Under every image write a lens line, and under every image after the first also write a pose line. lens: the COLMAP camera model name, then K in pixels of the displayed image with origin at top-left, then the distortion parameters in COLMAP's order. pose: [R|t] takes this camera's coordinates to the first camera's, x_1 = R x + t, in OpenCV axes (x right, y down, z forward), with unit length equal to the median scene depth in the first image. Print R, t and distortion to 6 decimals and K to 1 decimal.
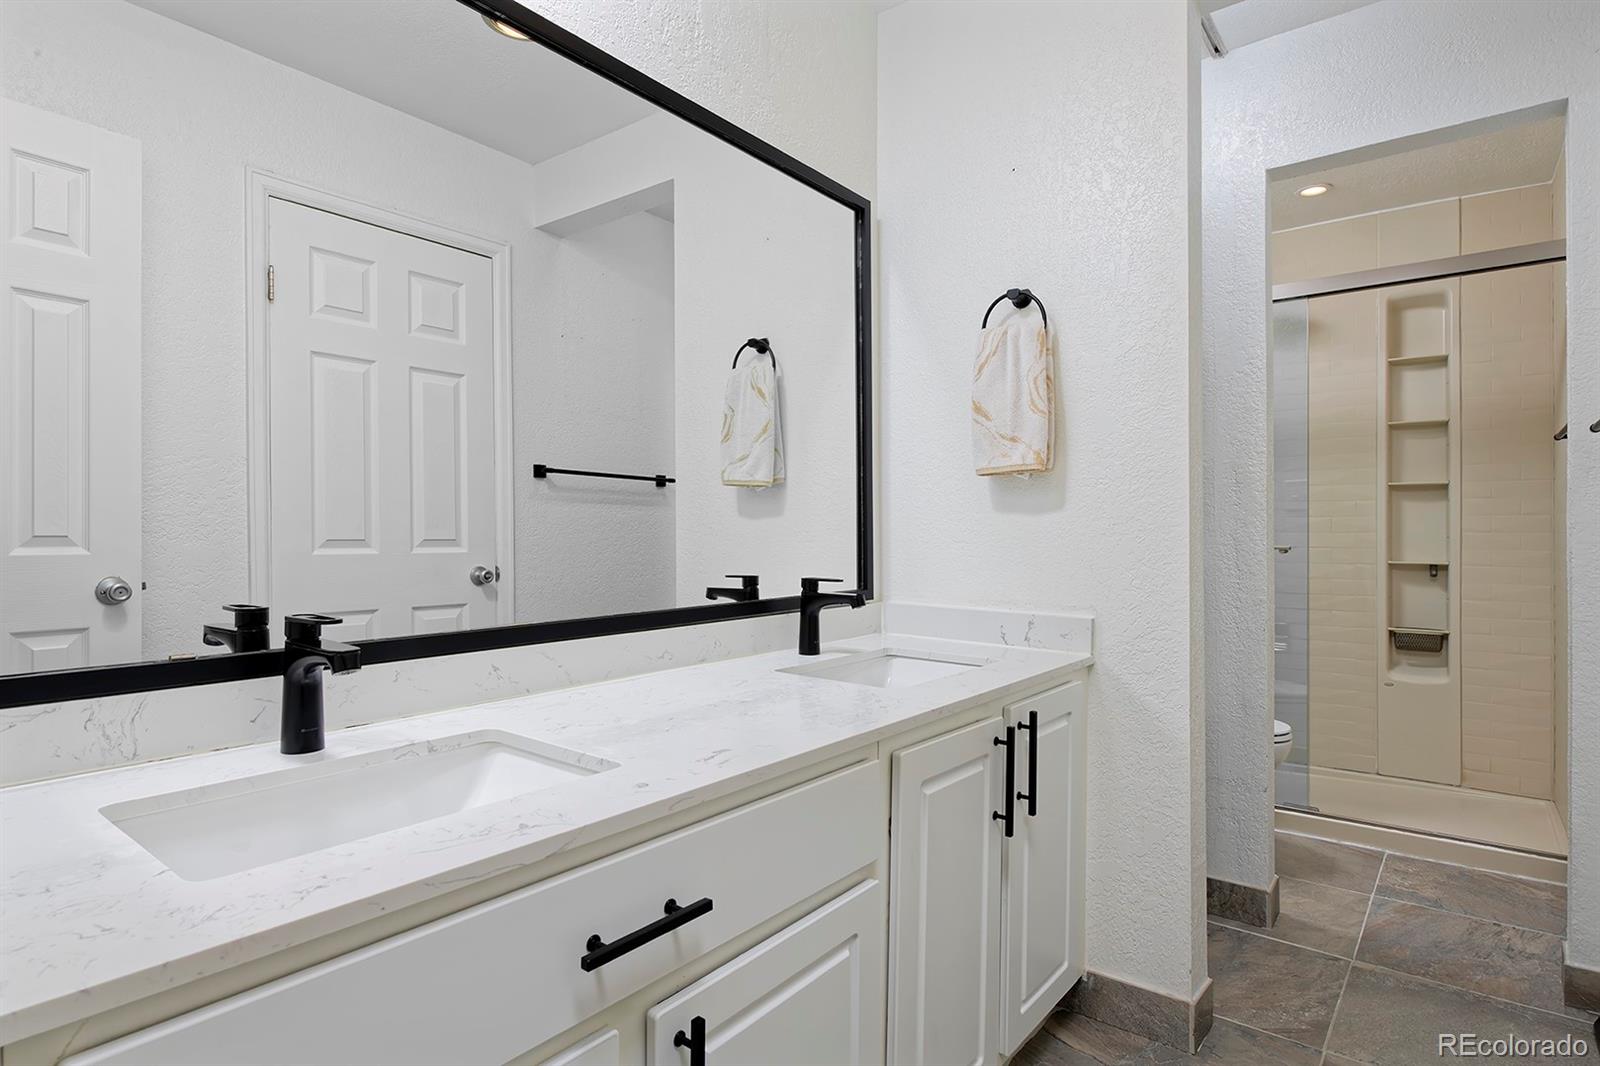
lens RADIAL K [[833.0, 0, 800.0], [0, 833.0, 539.4], [0, 0, 1]] dist [-0.003438, 0.000261]
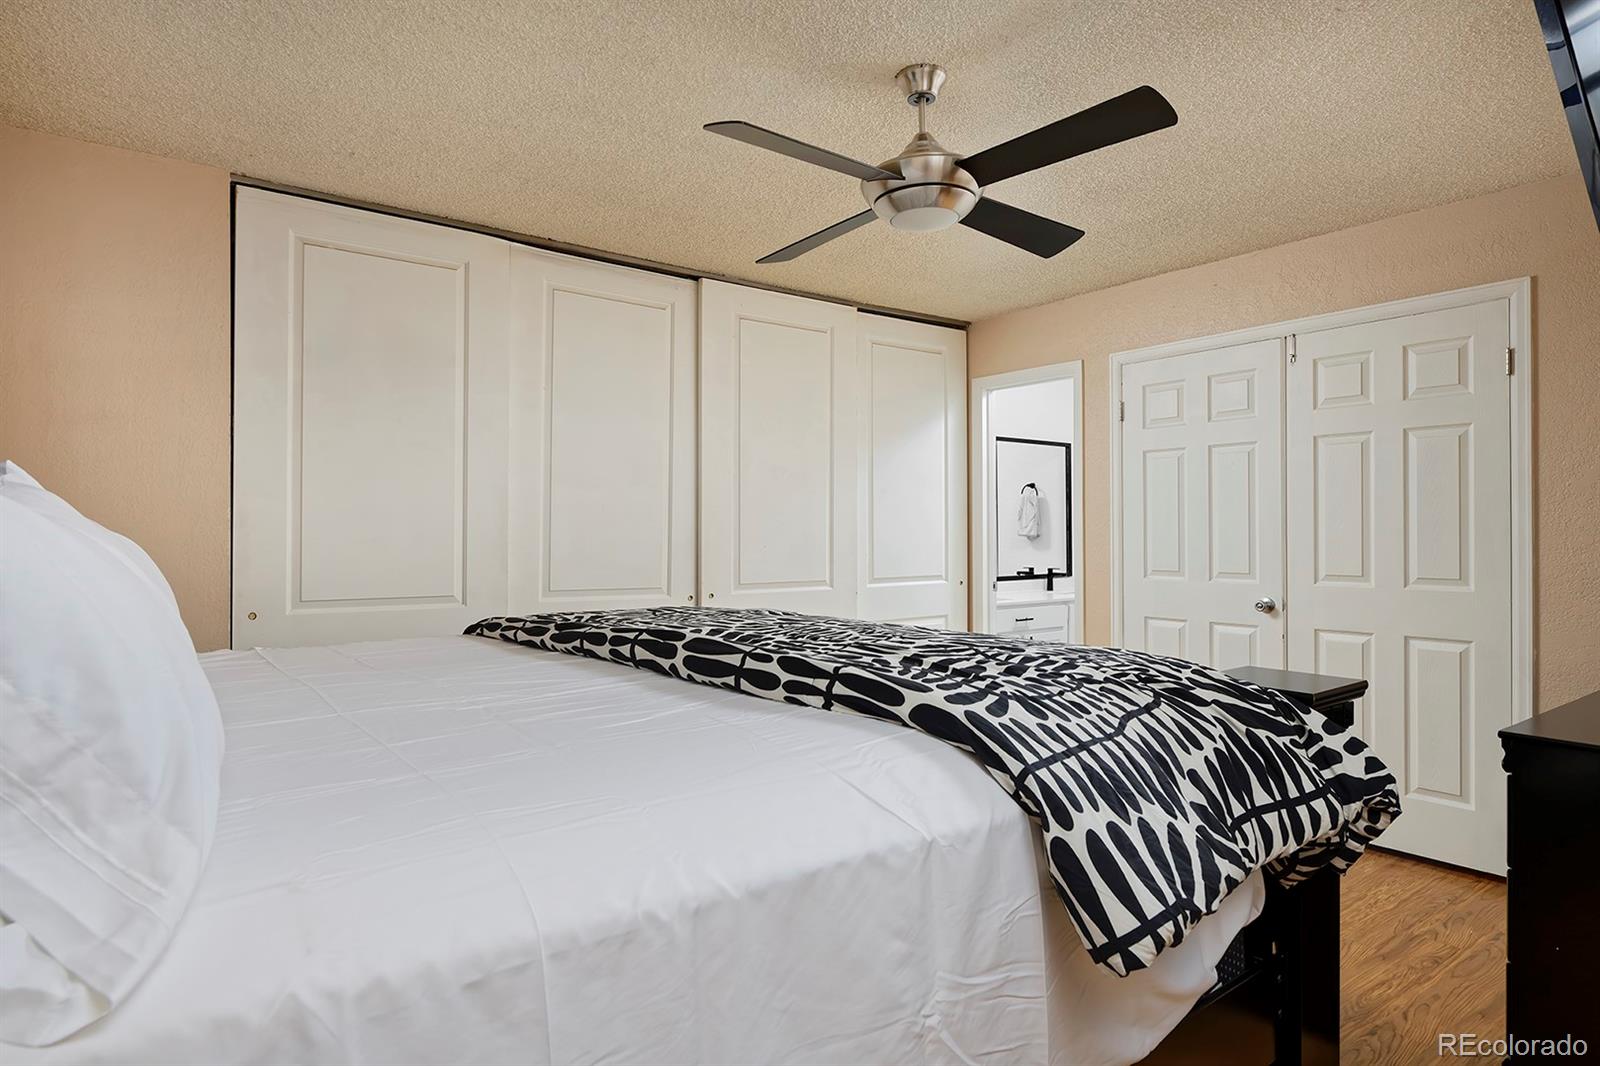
lens RADIAL K [[867.4, 0, 801.8], [0, 867.4, 527.0], [0, 0, 1]] dist [0.000219, 0.000912]
pose [[0.966796, 0.000940, -0.255547, -0.059571], [-0.001534, 0.999997, -0.002127, -0.103644], [0.255544, 0.002448, 0.966794, -2.466921]]
